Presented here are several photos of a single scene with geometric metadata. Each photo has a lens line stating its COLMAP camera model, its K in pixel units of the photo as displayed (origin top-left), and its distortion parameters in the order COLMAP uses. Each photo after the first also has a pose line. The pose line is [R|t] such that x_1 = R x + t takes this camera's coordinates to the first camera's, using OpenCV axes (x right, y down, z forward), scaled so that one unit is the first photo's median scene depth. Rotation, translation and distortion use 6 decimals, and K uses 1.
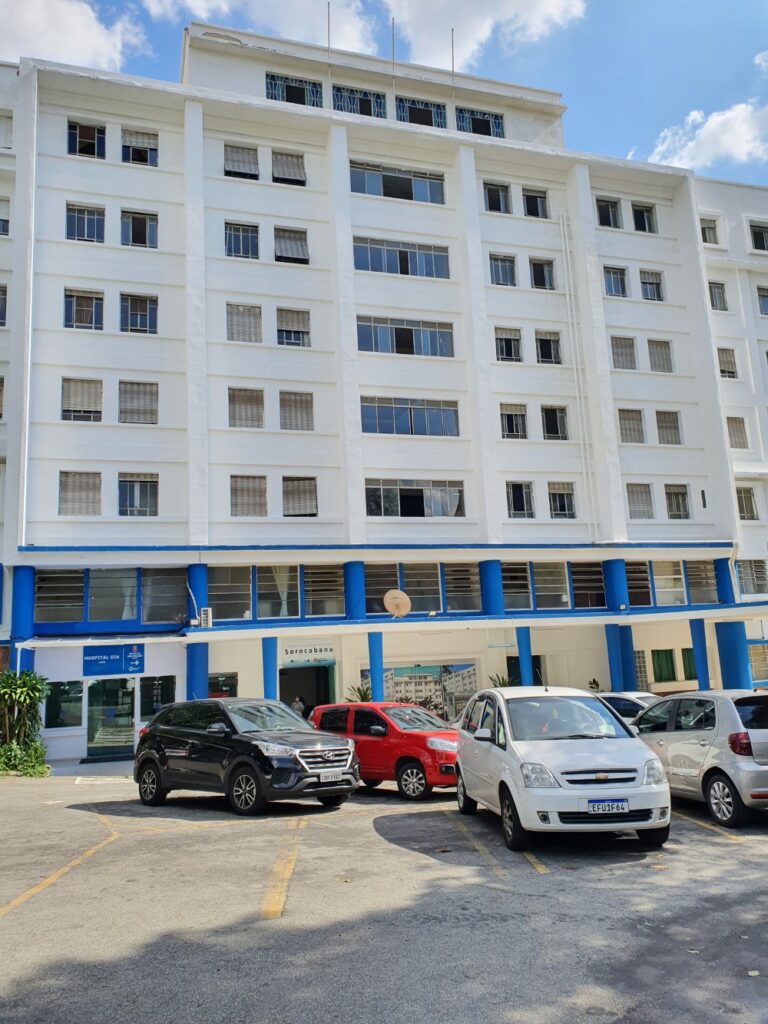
lens RADIAL K [[803.4, 0, 388.5], [0, 803.4, 509.7], [0, 0, 1]] dist [0.031969, -0.033411]
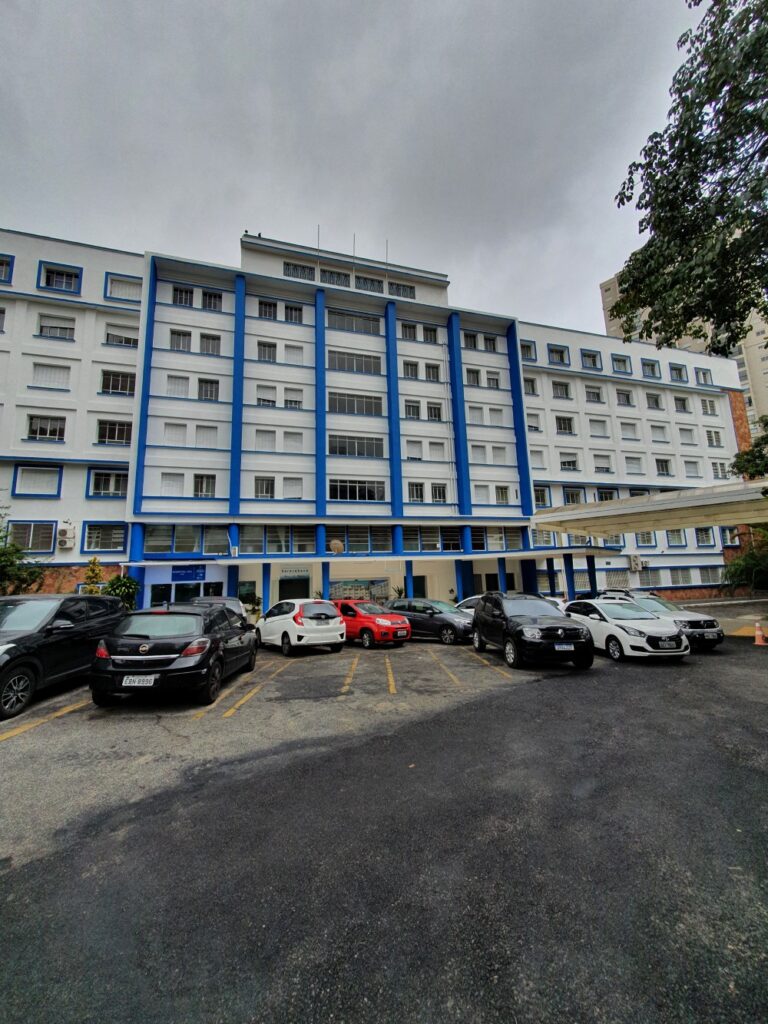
lens RADIAL K [[409.5, 0, 383.3], [0, 409.5, 508.4], [0, 0, 1]] dist [0.005745, 0.000050]
pose [[0.999529, 0.019302, -0.023857, 0.124210], [-0.018747, 0.999553, 0.023296, 0.003529], [0.024296, -0.022838, 0.999444, 0.050893]]
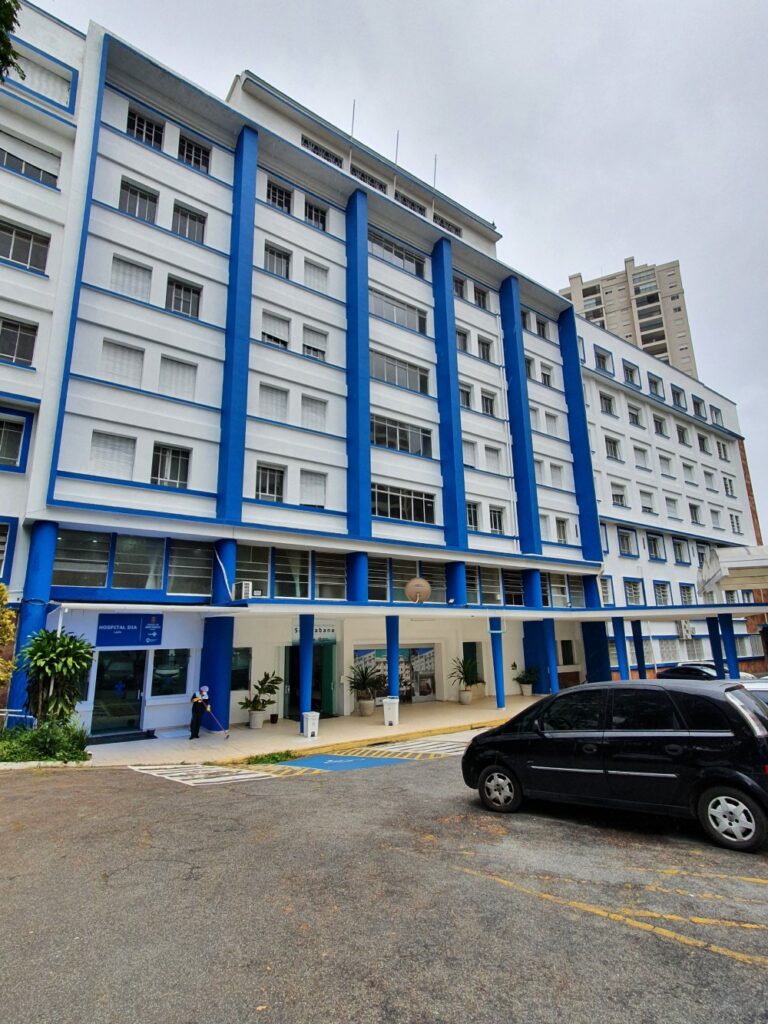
lens RADIAL K [[539.8, 0, 380.1], [0, 539.8, 510.1], [0, 0, 1]] dist [0.002003, 0.001975]
pose [[0.950269, 0.107839, 0.292163, -0.240614], [-0.089166, 0.993072, -0.076532, 0.061211], [-0.298392, 0.046674, 0.953301, 0.267302]]
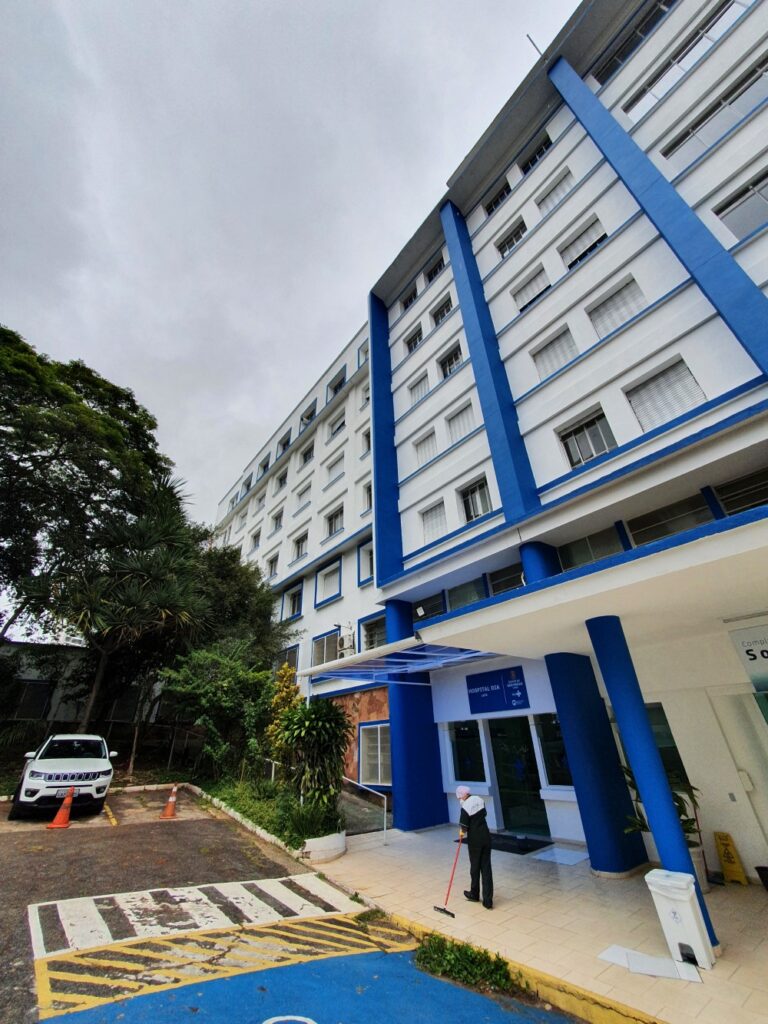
lens RADIAL K [[409.5, 0, 375.3], [0, 409.5, 505.3], [0, 0, 1]] dist [0.005745, 0.000050]
pose [[0.325907, -0.445450, -0.833882, 0.046839], [0.182443, 0.895093, -0.406844, 0.151025], [0.927631, -0.019543, 0.372987, 0.676498]]
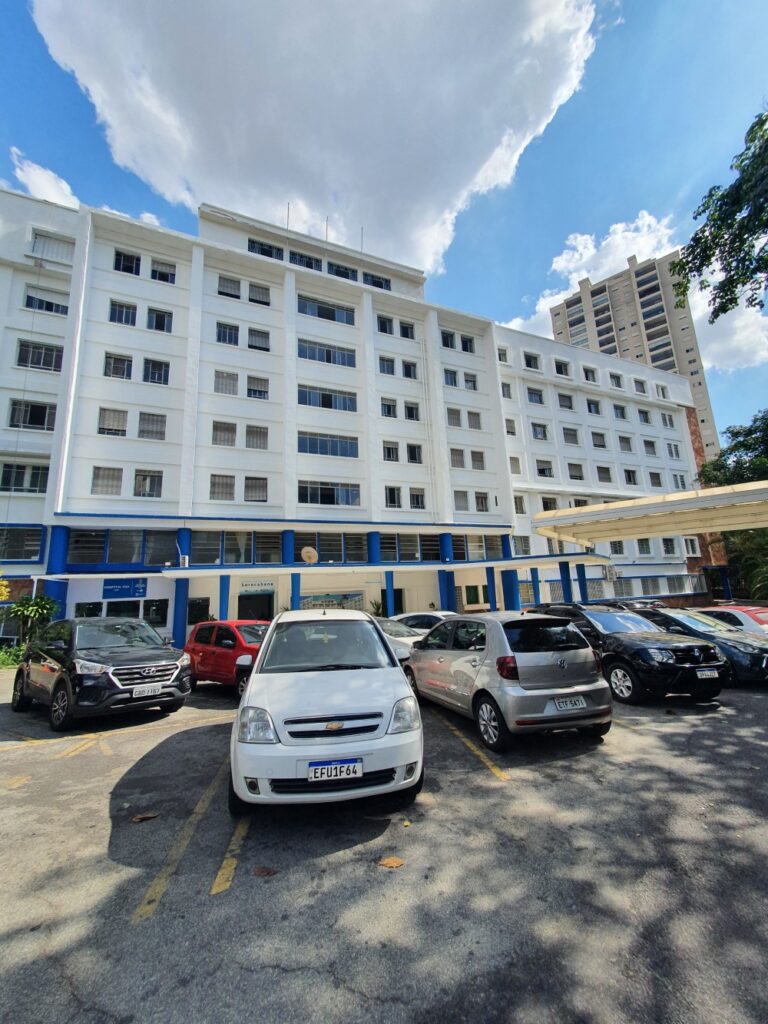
lens RADIAL K [[409.5, 0, 383.5], [0, 409.5, 508.8], [0, 0, 1]] dist [0.005745, 0.000050]
pose [[0.994989, 0.027381, 0.096167, 0.067949], [-0.025754, 0.999504, -0.018113, 0.031496], [-0.096615, 0.015546, 0.995200, 0.150603]]
